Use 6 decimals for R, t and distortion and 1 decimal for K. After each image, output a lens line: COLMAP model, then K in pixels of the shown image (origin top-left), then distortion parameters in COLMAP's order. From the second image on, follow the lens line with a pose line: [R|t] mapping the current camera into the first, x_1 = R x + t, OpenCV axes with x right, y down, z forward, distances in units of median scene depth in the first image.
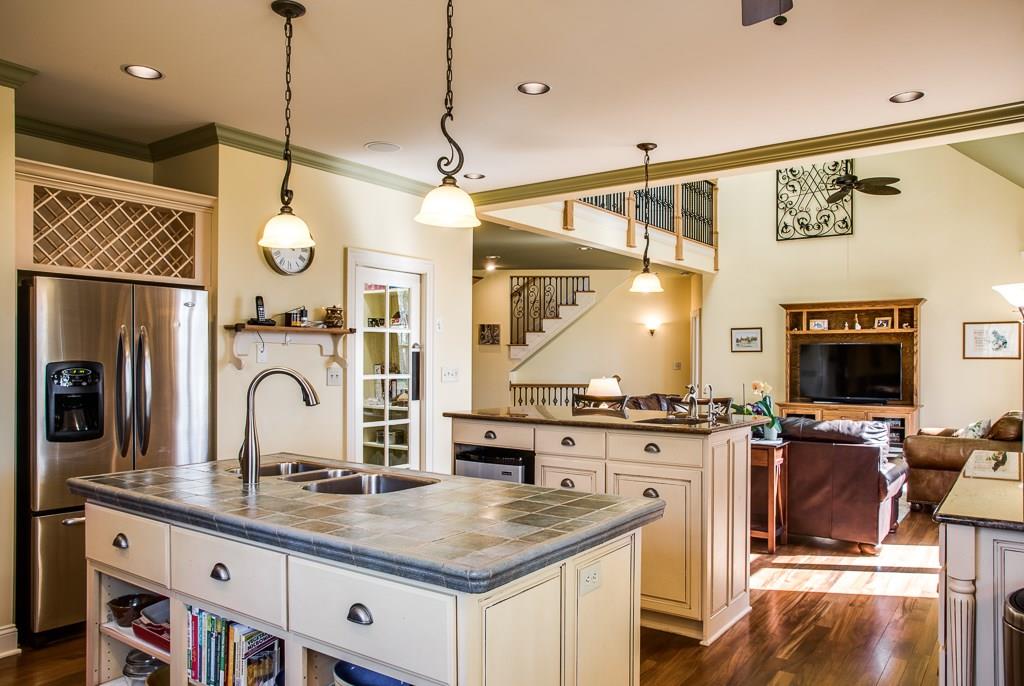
lens RADIAL K [[729.6, 0, 520.5], [0, 729.6, 358.4], [0, 0, 1]] dist [-0.079360, 0.074587]
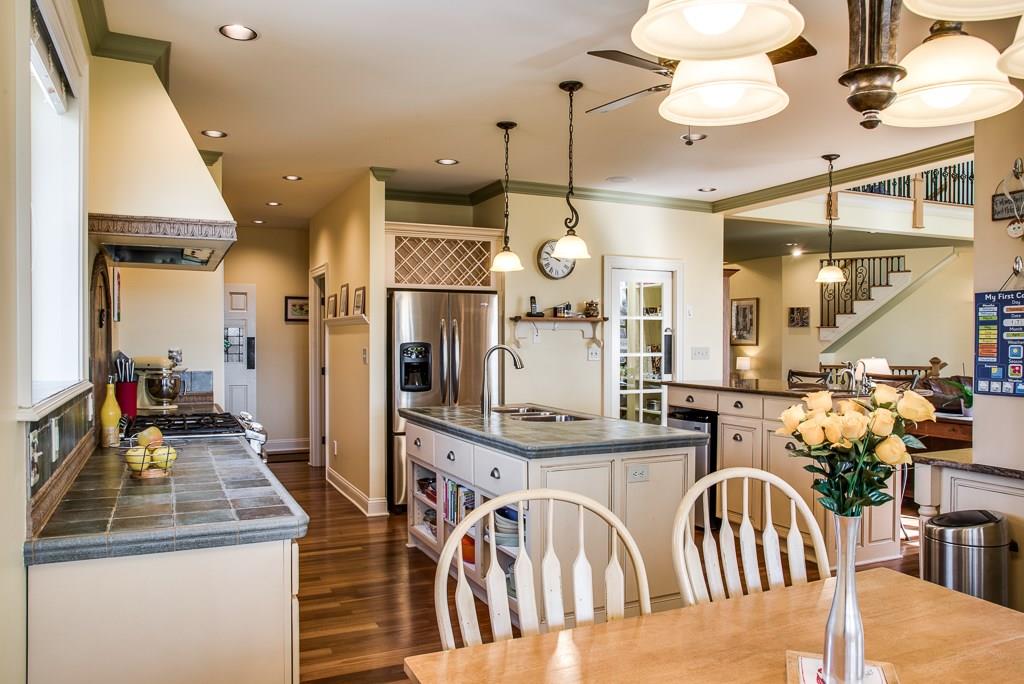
lens RADIAL K [[741.3, 0, 512.0], [0, 741.3, 342.0], [0, 0, 1]] dist [-0.066764, 0.001642]
pose [[0.865199, -0.001952, -0.501425, 0.318003], [0.002432, 0.999997, 0.000303, 0.002846], [0.501423, -0.001481, 0.865201, -0.267689]]
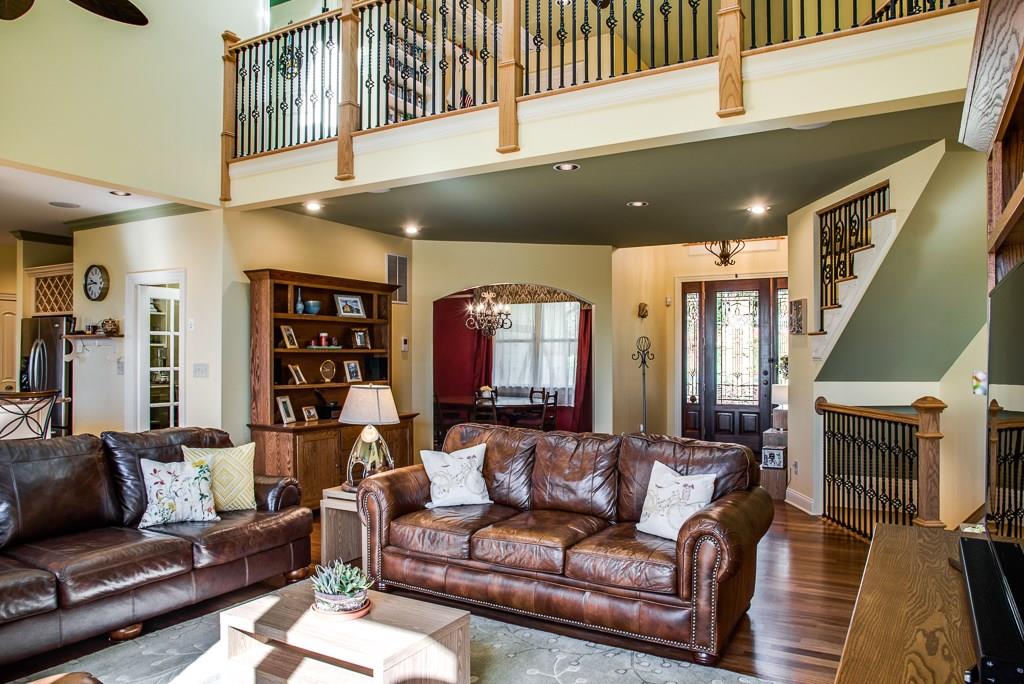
lens RADIAL K [[729.6, 0, 520.5], [0, 729.6, 357.4], [0, 0, 1]] dist [-0.079360, 0.074587]
pose [[0.086045, -0.001801, -0.996290, 1.297668], [-0.003518, 0.999992, -0.002111, 0.005294], [0.996285, 0.003686, 0.086038, 1.791095]]
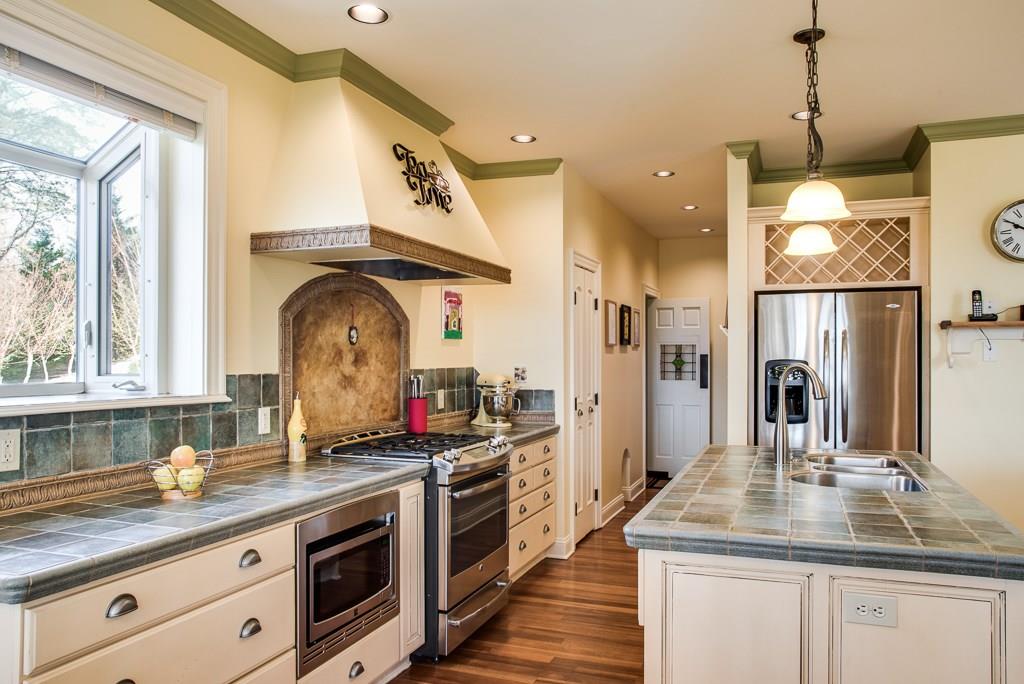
lens RADIAL K [[729.6, 0, 520.5], [0, 729.6, 357.4], [0, 0, 1]] dist [-0.079360, 0.074587]
pose [[0.253623, -0.005255, -0.967289, 0.372675], [0.001420, 0.999986, -0.005060, 0.005072], [0.967302, -0.000090, 0.253627, 0.177276]]
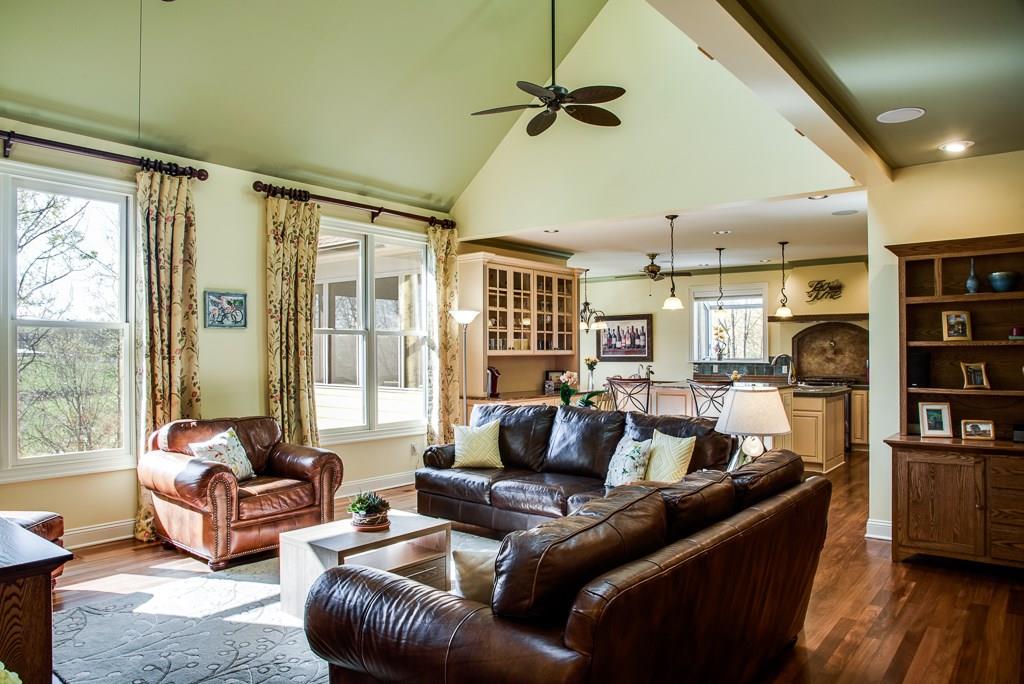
lens RADIAL K [[697.6, 0, 512.0], [0, 697.6, 342.0], [0, 0, 1]] dist [-0.053503, 0.001731]
pose [[-0.998625, 0.000041, 0.052426, 0.447130], [-0.000763, 0.999883, -0.015305, 0.004404], [-0.052421, -0.015324, -0.998507, 2.519879]]
